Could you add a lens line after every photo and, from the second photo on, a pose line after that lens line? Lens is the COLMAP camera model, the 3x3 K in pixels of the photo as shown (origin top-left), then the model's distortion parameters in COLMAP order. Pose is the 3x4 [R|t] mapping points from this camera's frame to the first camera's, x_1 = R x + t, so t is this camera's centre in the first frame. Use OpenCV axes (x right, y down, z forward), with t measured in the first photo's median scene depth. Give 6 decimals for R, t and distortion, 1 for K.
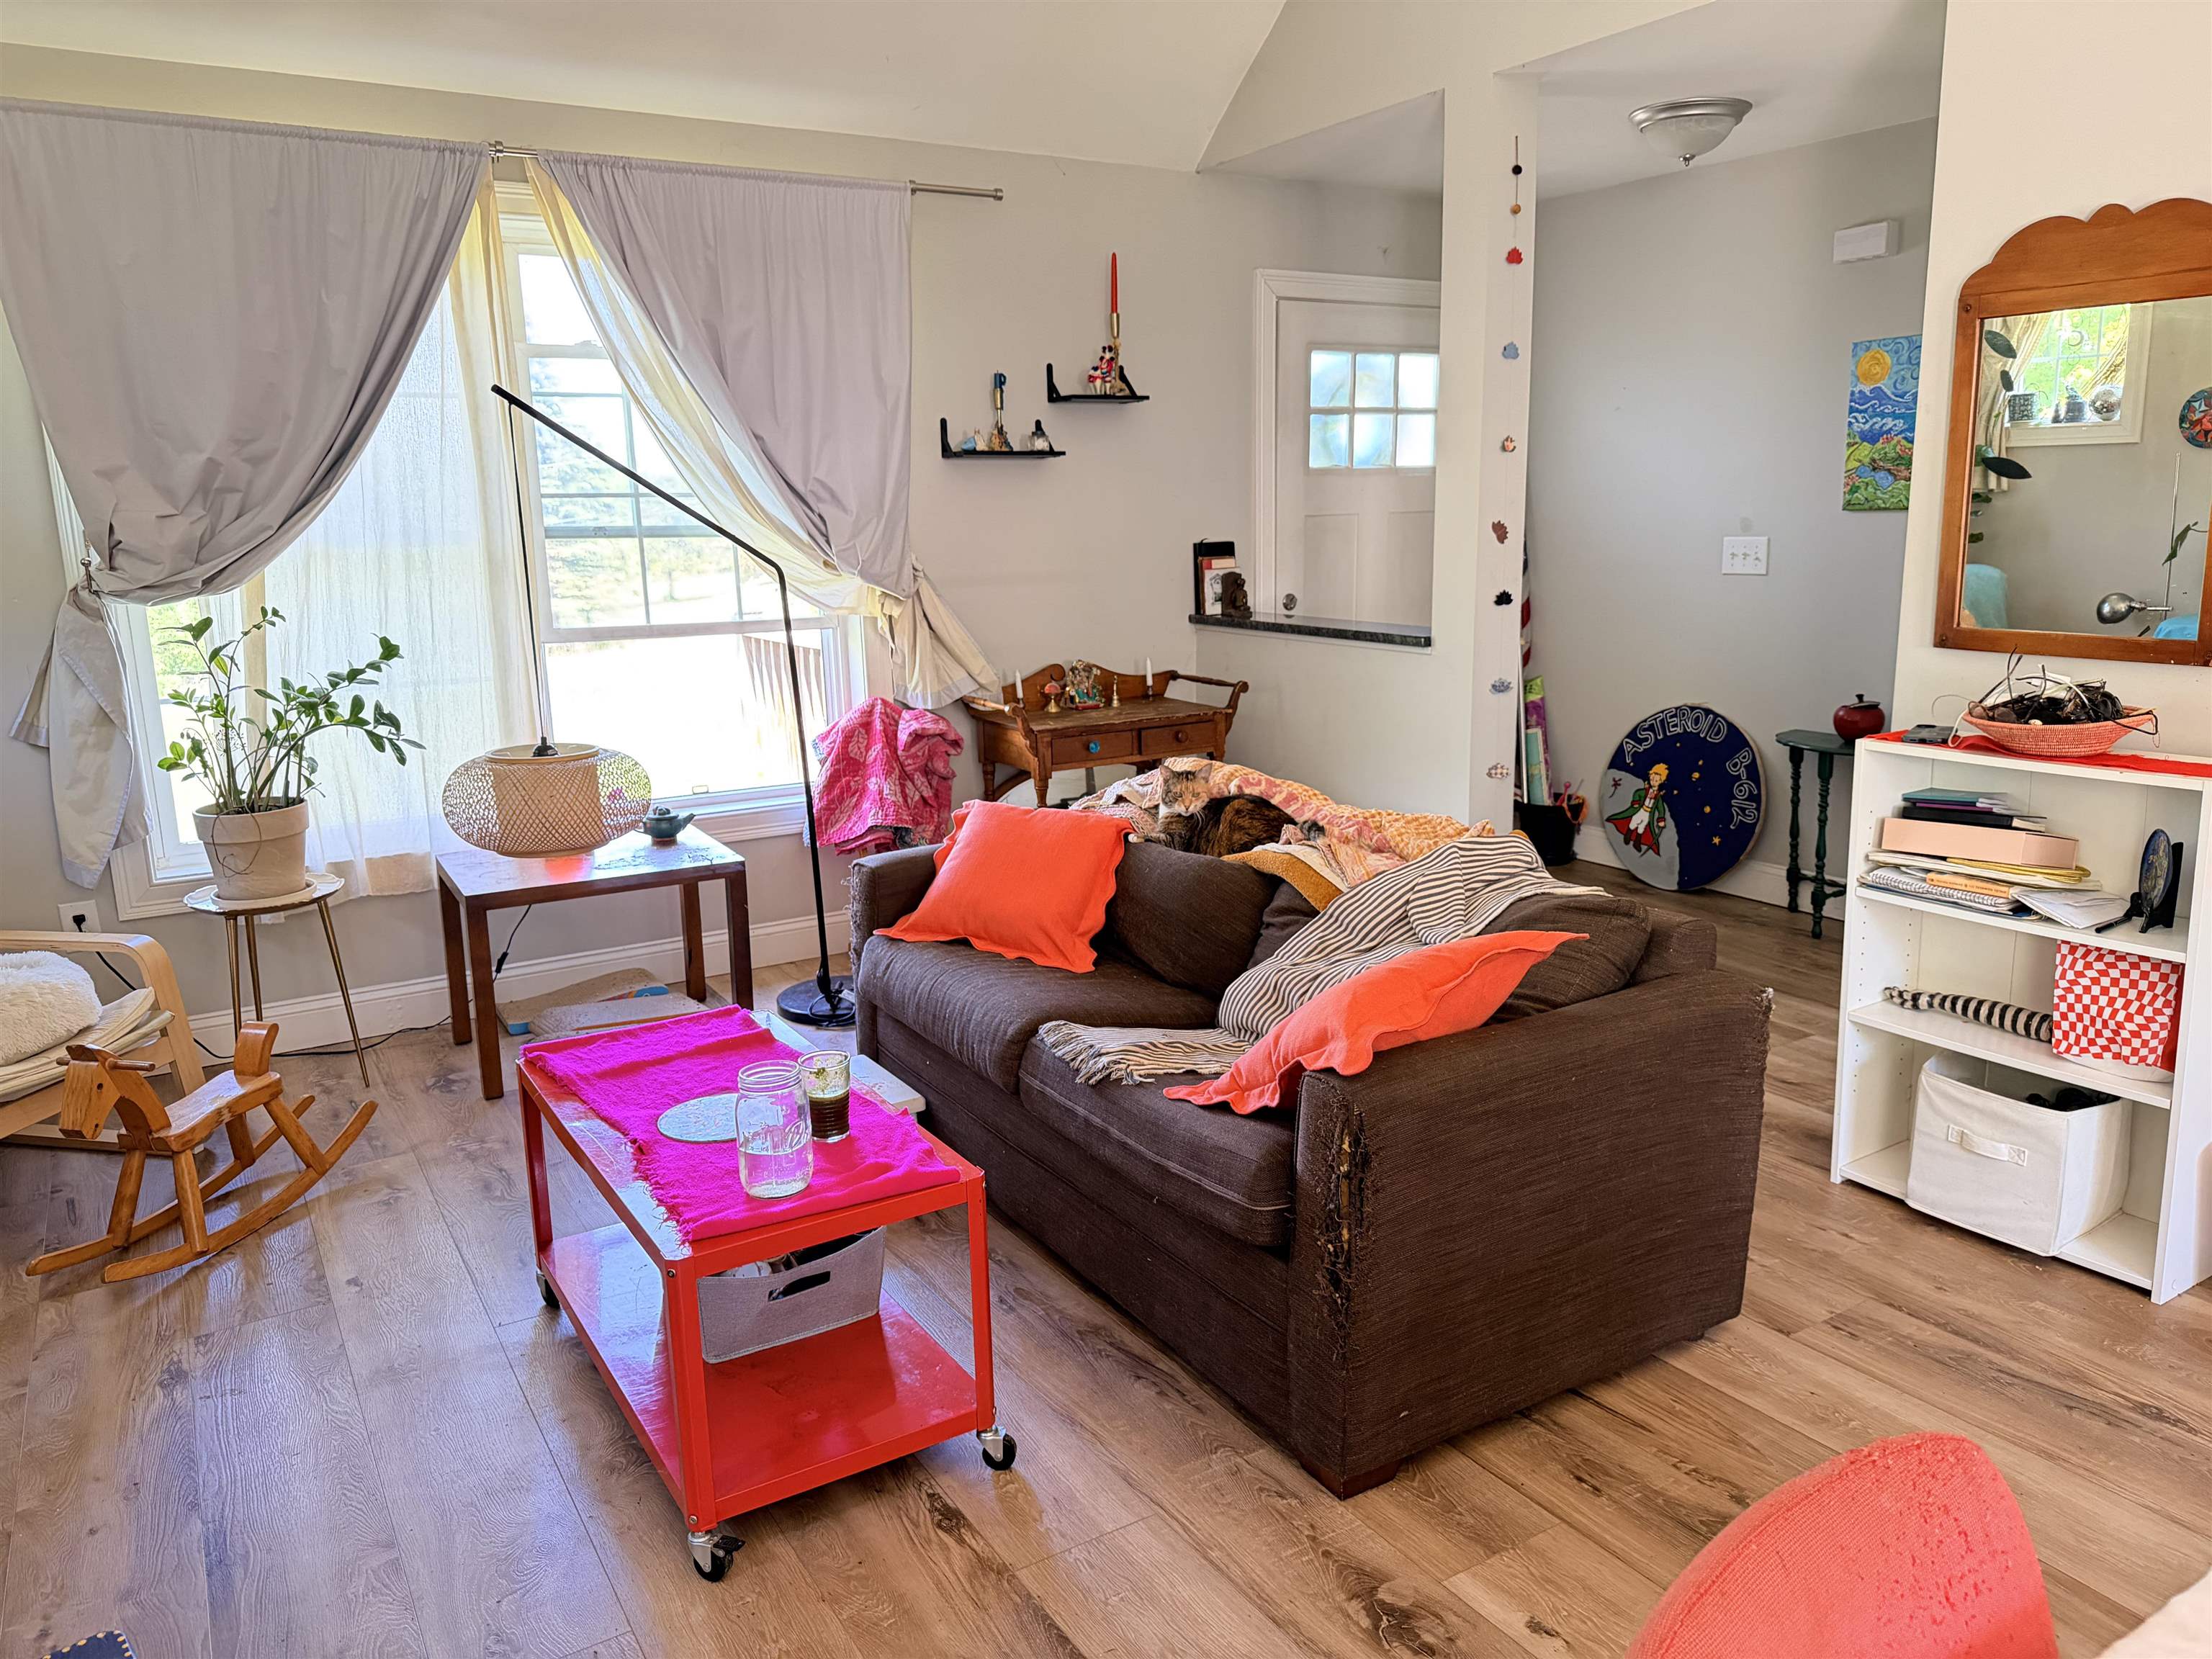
lens RADIAL K [[1556.5, 0, 1106.0], [0, 1556.5, 829.5], [0, 0, 1]] dist [0.081230, -0.122404]
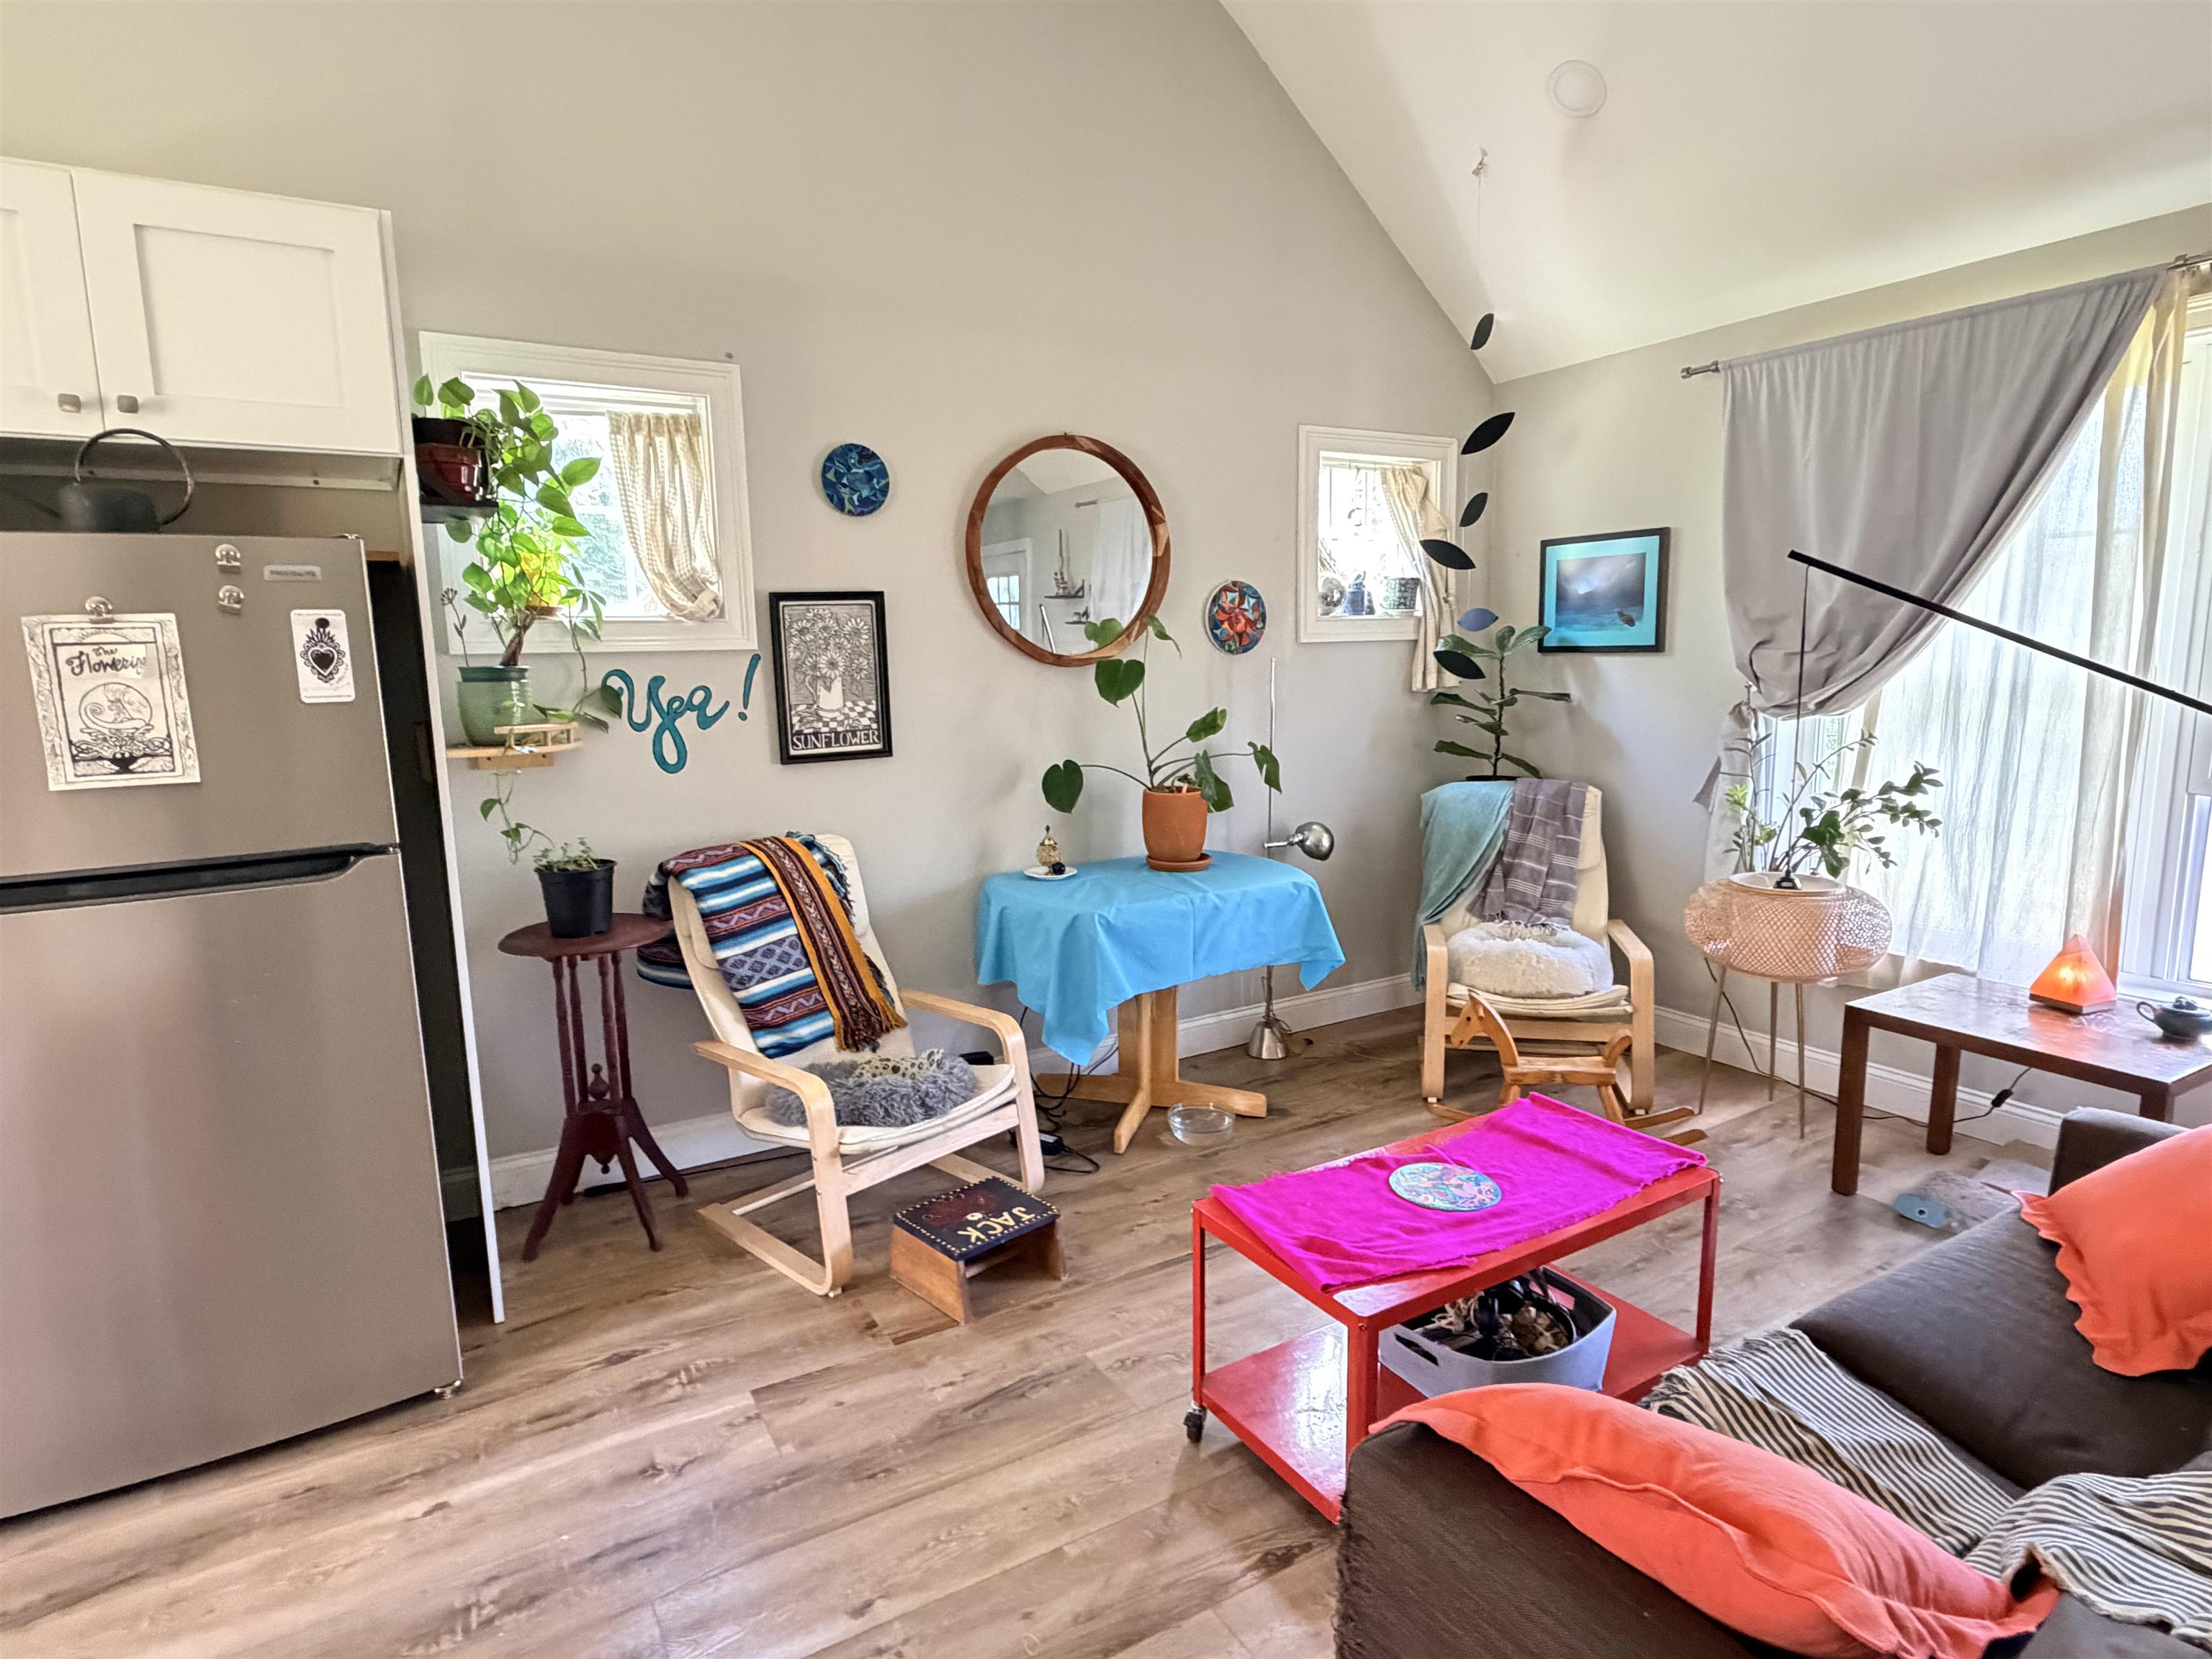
lens RADIAL K [[1195.8, 0, 1106.0], [0, 1195.8, 829.5], [0, 0, 1]] dist [0.002213, 0.000010]
pose [[-0.026859, 0.169426, -0.985177, 0.372017], [-0.178892, 0.968808, 0.171488, -0.115603], [0.983502, 0.180846, 0.004288, 0.427599]]
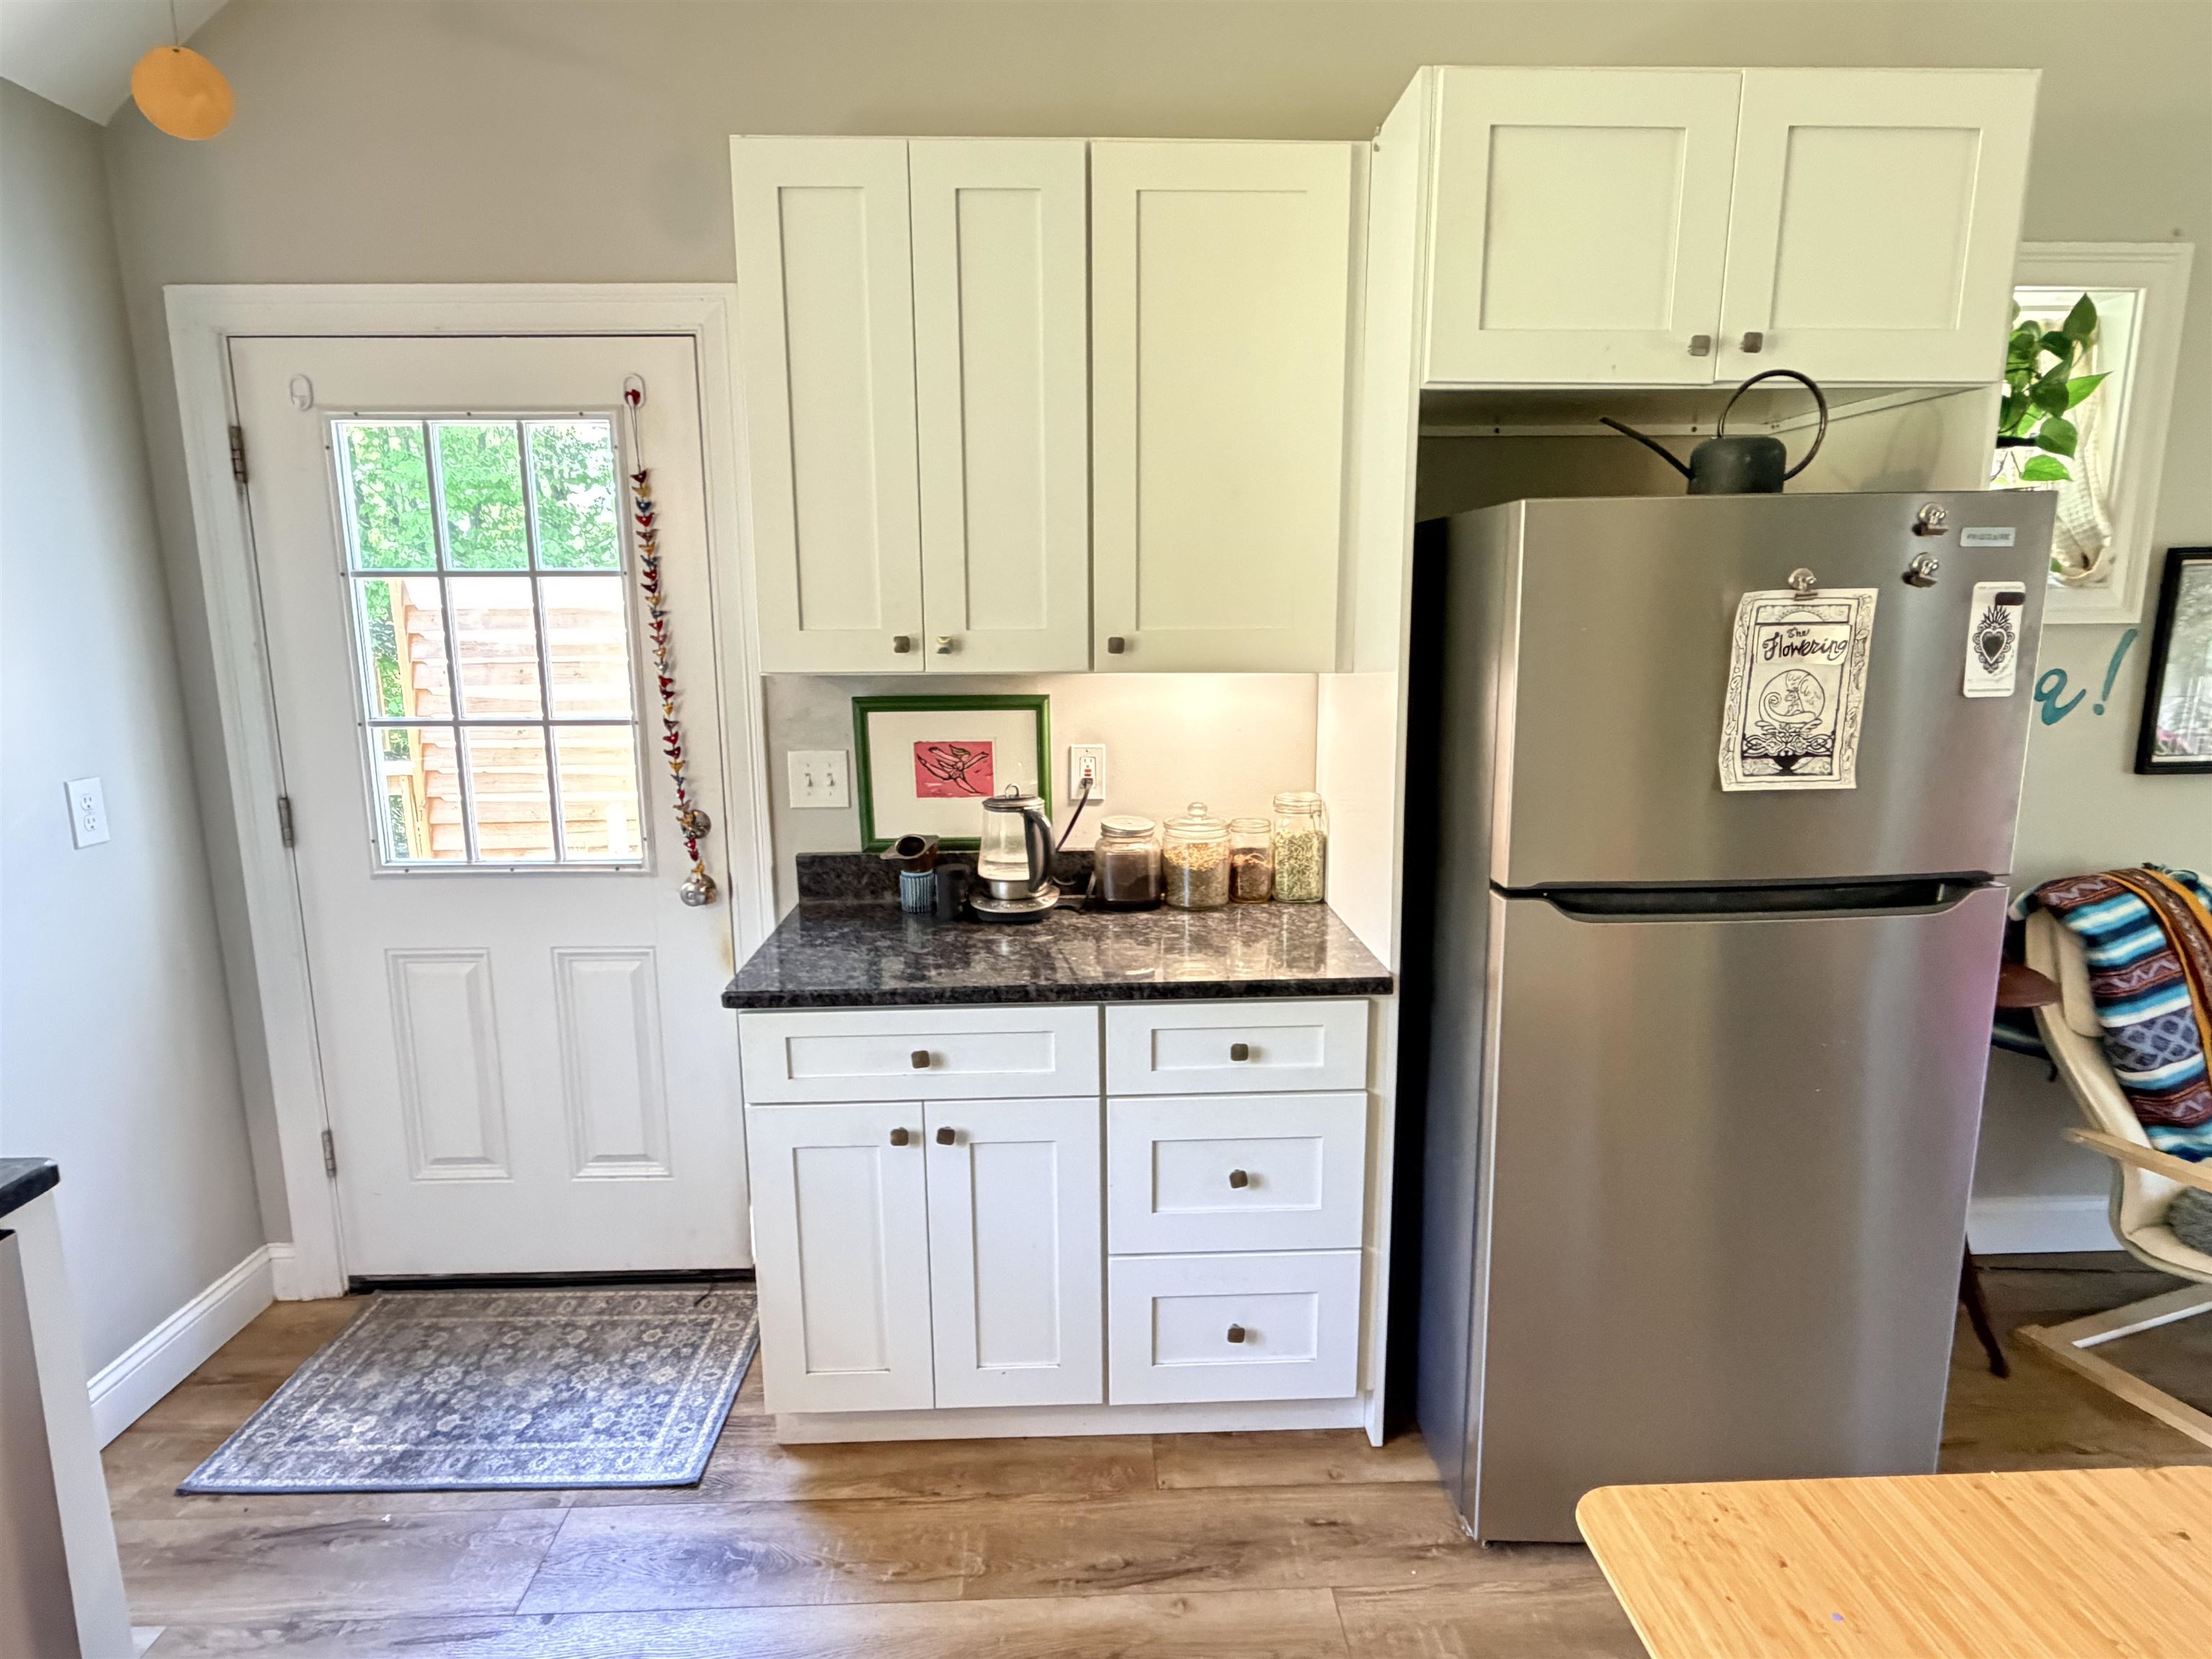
lens RADIAL K [[1218.6, 0, 1100.0], [0, 1218.6, 834.4], [0, 0, 1]] dist [0.001865, -0.000306]
pose [[-0.497264, 0.183017, -0.848076, 0.384573], [-0.155212, 0.942962, 0.294501, -0.050492], [0.853603, 0.278077, -0.440495, 0.015612]]
